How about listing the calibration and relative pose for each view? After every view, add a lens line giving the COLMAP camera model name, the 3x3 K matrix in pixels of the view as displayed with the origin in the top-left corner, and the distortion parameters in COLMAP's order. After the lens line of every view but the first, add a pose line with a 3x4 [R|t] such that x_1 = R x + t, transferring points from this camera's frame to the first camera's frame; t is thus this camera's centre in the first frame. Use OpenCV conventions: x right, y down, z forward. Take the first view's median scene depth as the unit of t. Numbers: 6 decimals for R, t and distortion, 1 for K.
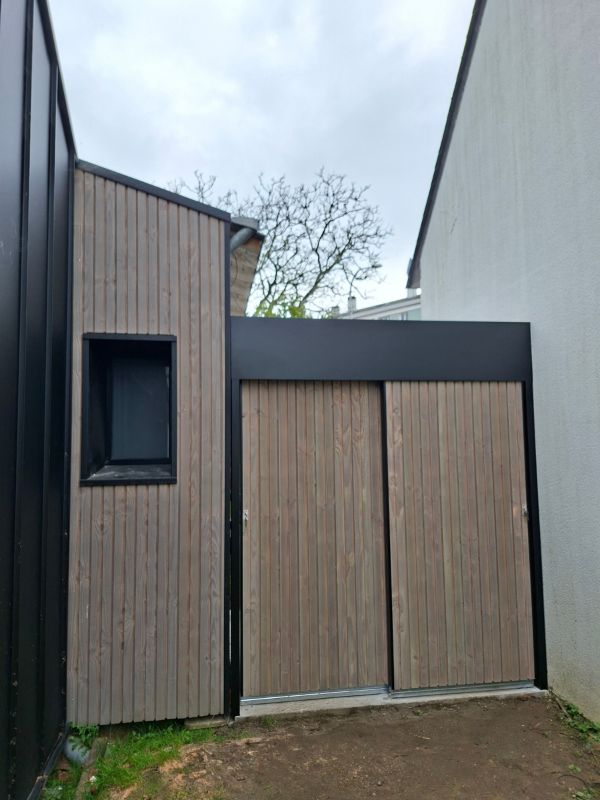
lens RADIAL K [[558.6, 0, 300.2], [0, 558.6, 407.5], [0, 0, 1]] dist [0.064096, -0.075396]
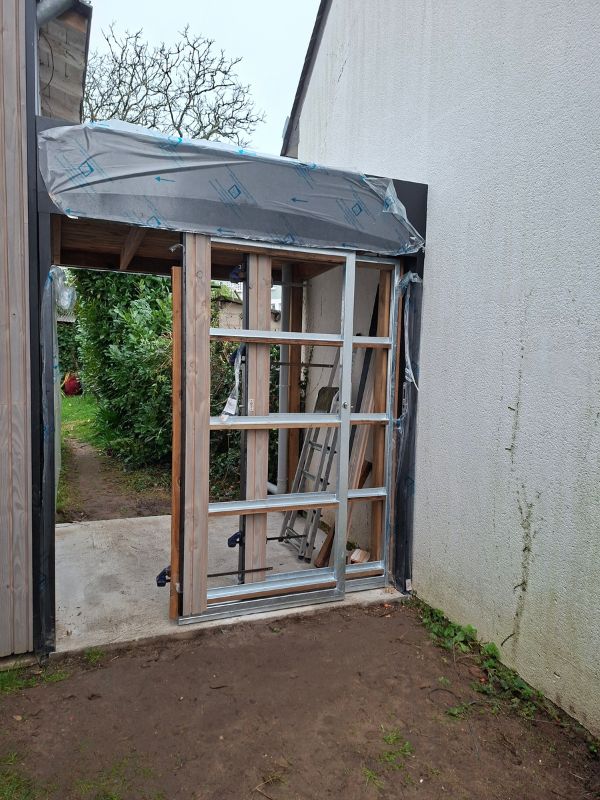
lens RADIAL K [[550.3, 0, 294.7], [0, 550.3, 415.7], [0, 0, 1]] dist [0.058009, -0.062311]
pose [[0.971632, 0.014942, 0.236026, 0.027950], [-0.053041, 0.986347, 0.155906, 0.073760], [-0.230474, -0.164003, 0.959158, 0.211991]]
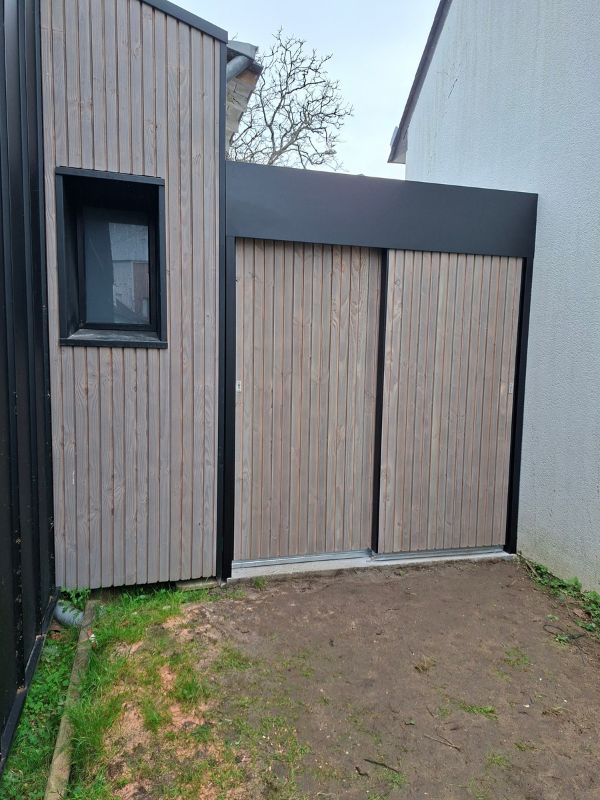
lens RADIAL K [[548.4, 0, 296.0], [0, 548.4, 408.9], [0, 0, 1]] dist [0.109079, -0.139342]
pose [[0.993021, 0.022289, 0.115816, -0.106541], [-0.042385, 0.983819, 0.174078, 0.062488], [-0.110062, -0.177772, 0.977898, 0.060371]]
